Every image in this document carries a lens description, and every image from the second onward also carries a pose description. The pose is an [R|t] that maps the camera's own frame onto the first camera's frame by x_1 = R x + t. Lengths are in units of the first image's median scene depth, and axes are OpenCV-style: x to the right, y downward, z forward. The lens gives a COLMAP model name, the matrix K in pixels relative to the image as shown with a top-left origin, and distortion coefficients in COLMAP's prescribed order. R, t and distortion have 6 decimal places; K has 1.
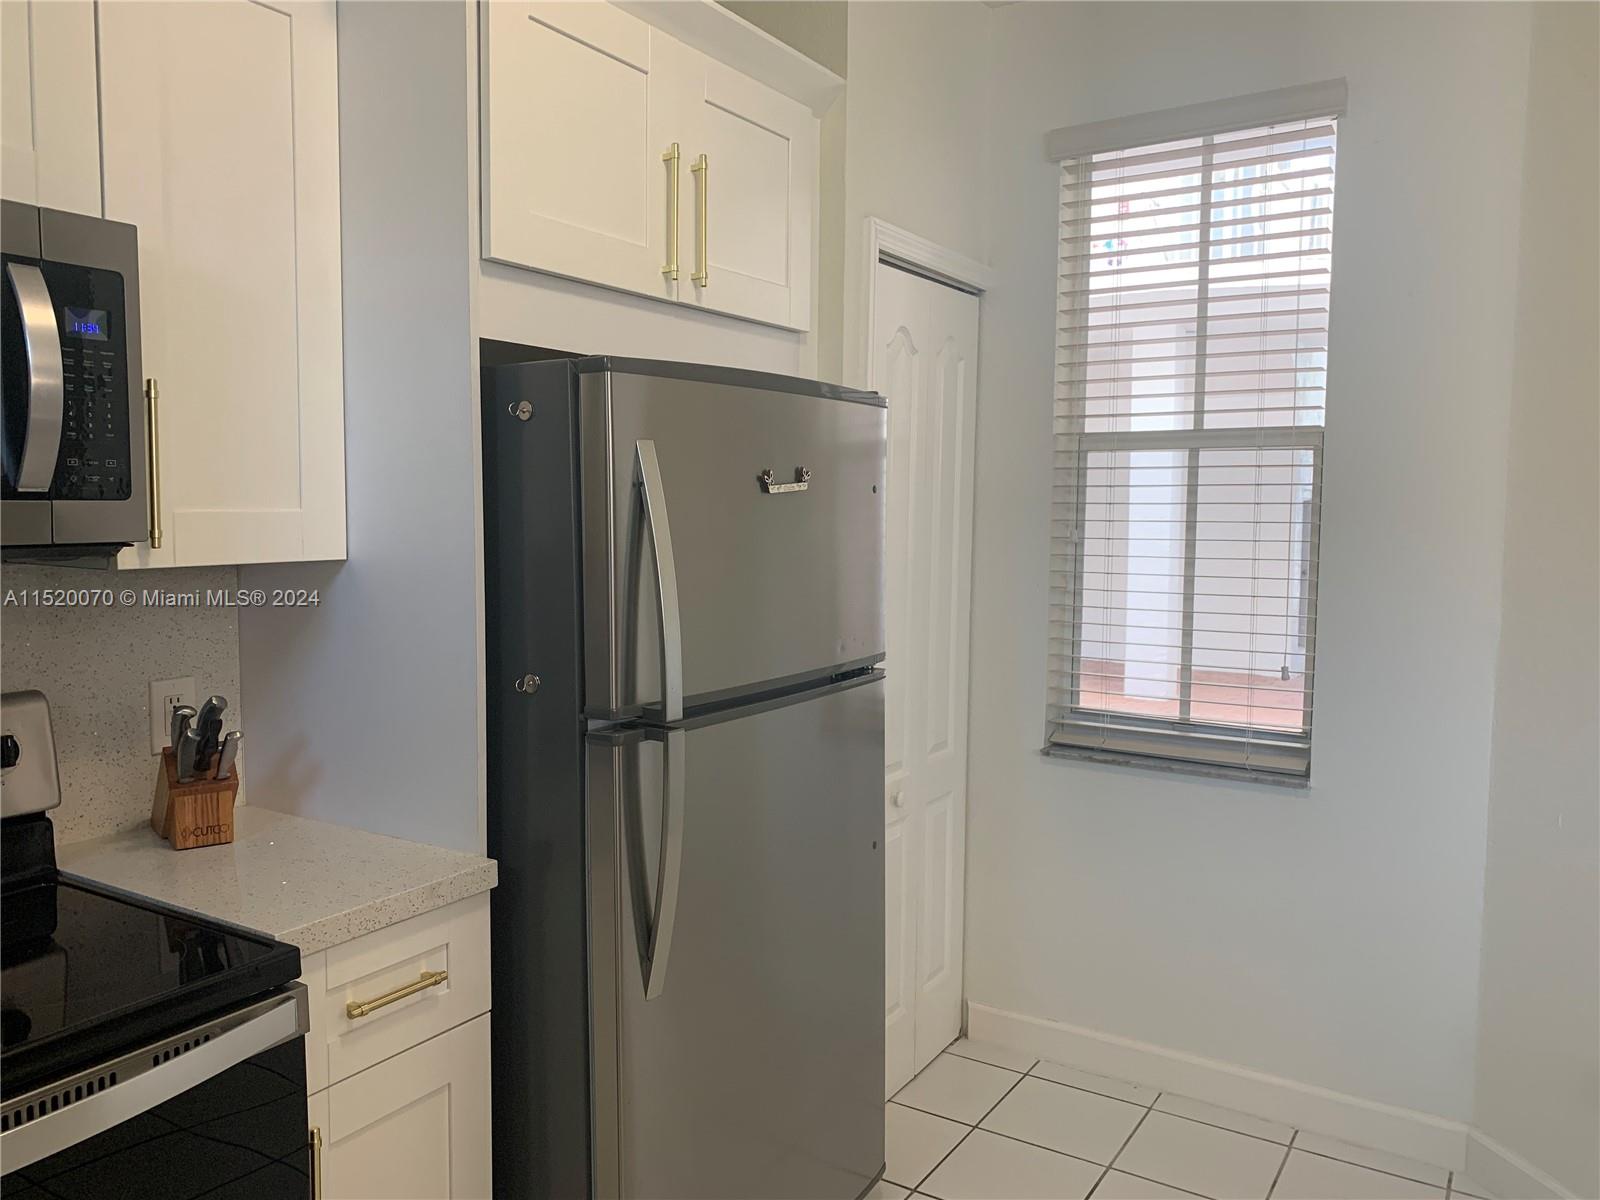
lens RADIAL K [[1235.6, 0, 790.5], [0, 1235.6, 598.7], [0, 0, 1]] dist [0.061018, -0.029608]
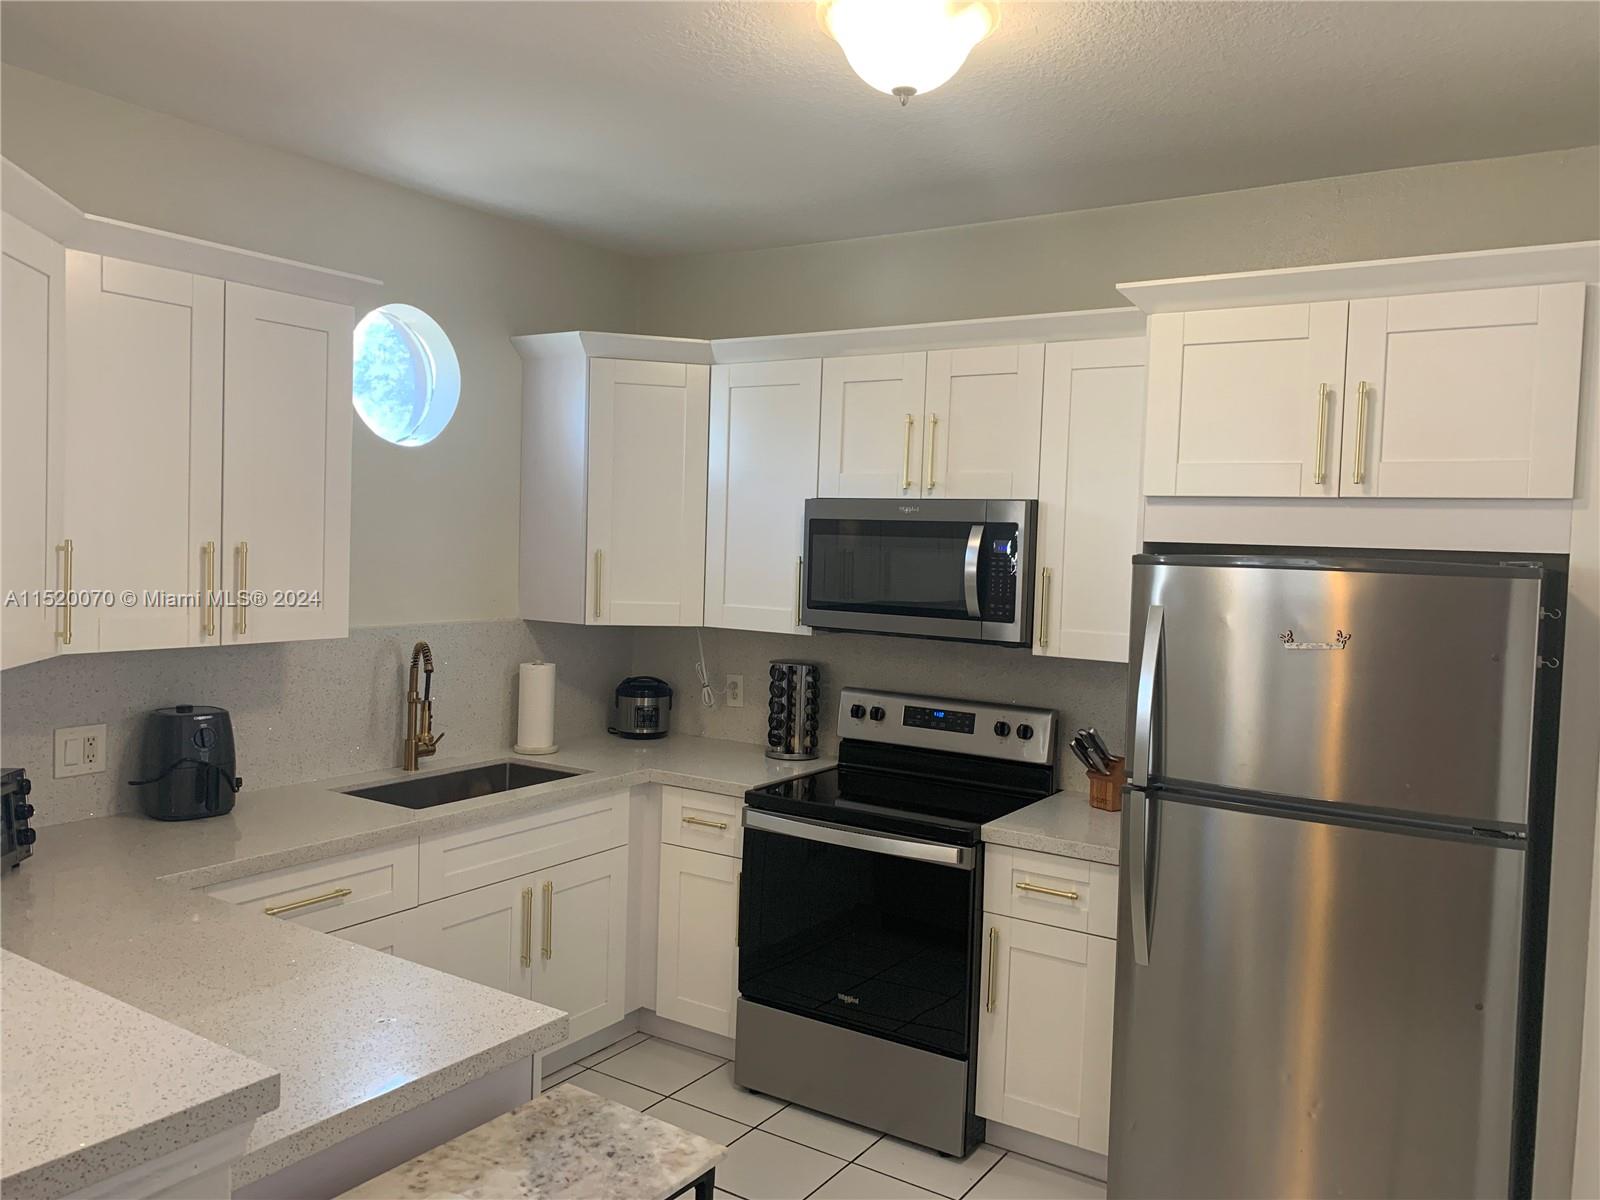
lens RADIAL K [[1235.6, 0, 801.0], [0, 1235.6, 599.2], [0, 0, 1]] dist [0.061018, -0.029608]
pose [[-0.032826, 0.050035, -0.998208, 1.604486], [-0.112456, 0.992219, 0.053432, -0.189021], [0.993114, 0.114009, -0.026943, 0.661860]]
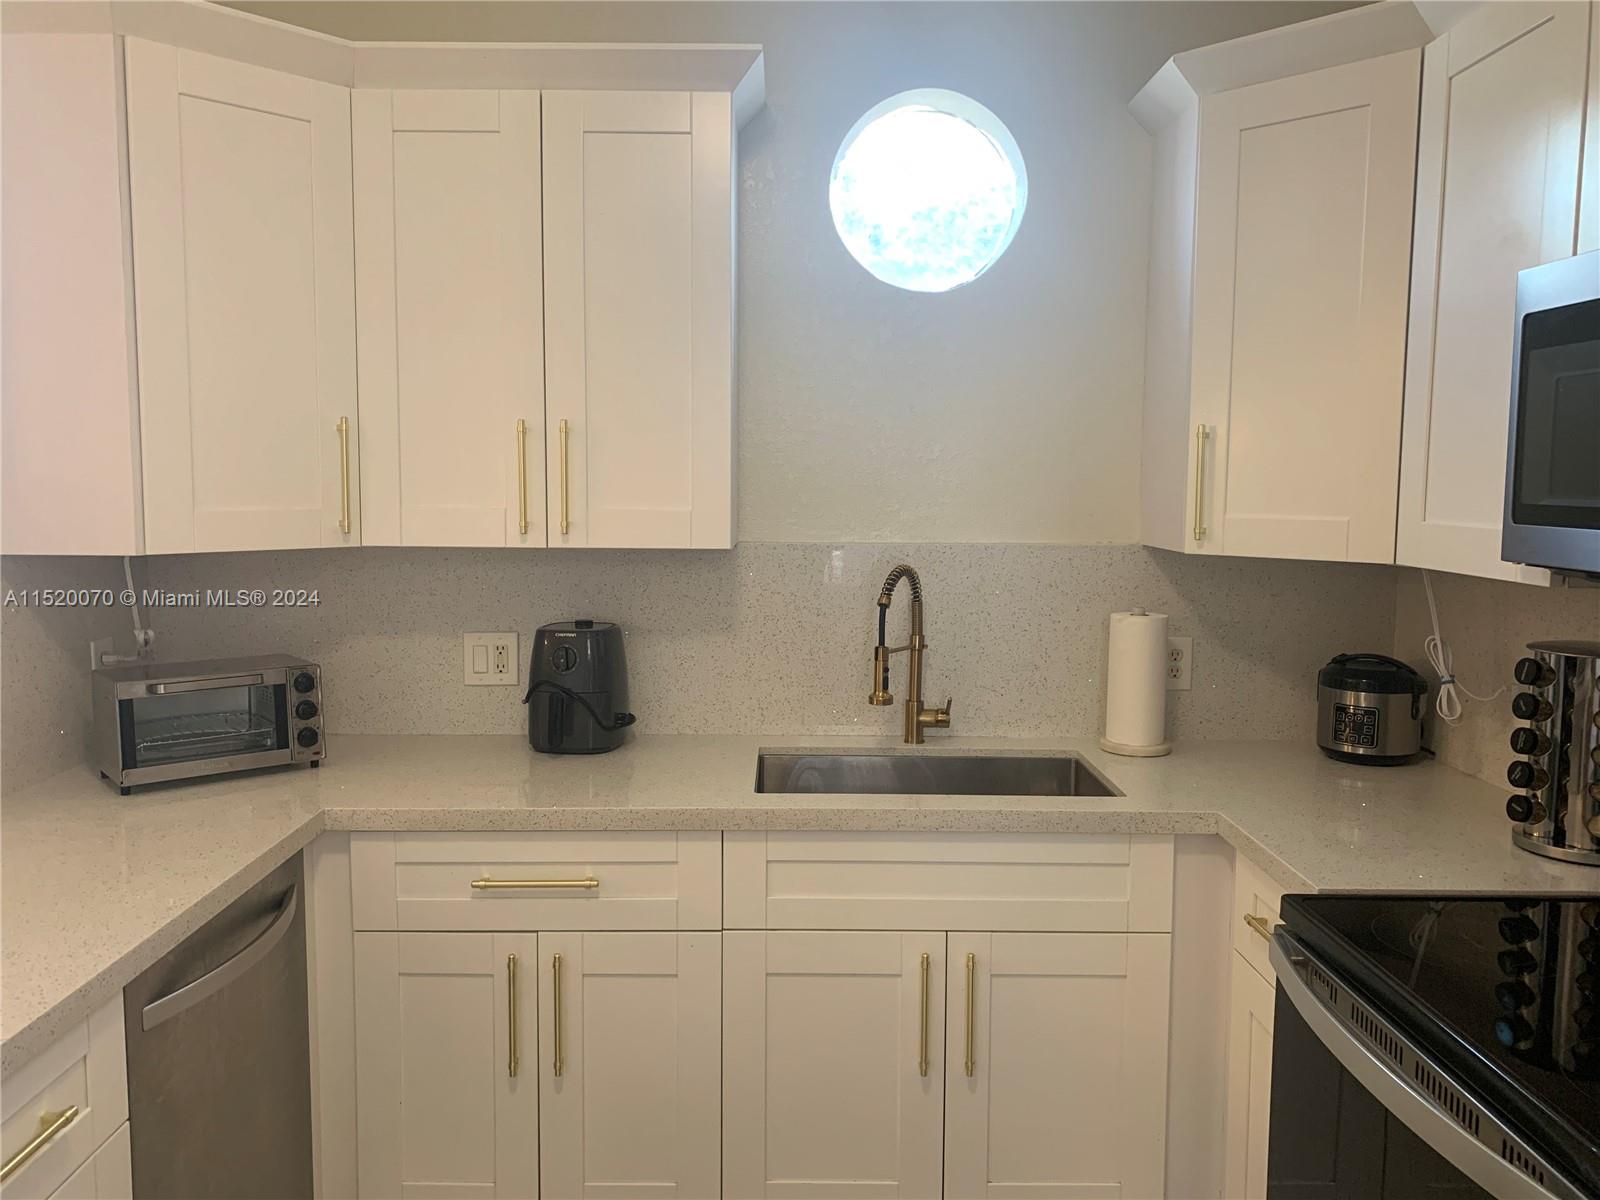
lens RADIAL K [[1235.6, 0, 787.0], [0, 1235.6, 597.2], [0, 0, 1]] dist [0.061018, -0.029608]
pose [[-0.852650, 0.048165, -0.520257, 0.323100], [-0.048314, 0.984207, 0.170300, -0.136638], [0.520243, 0.170343, -0.836857, 1.188443]]
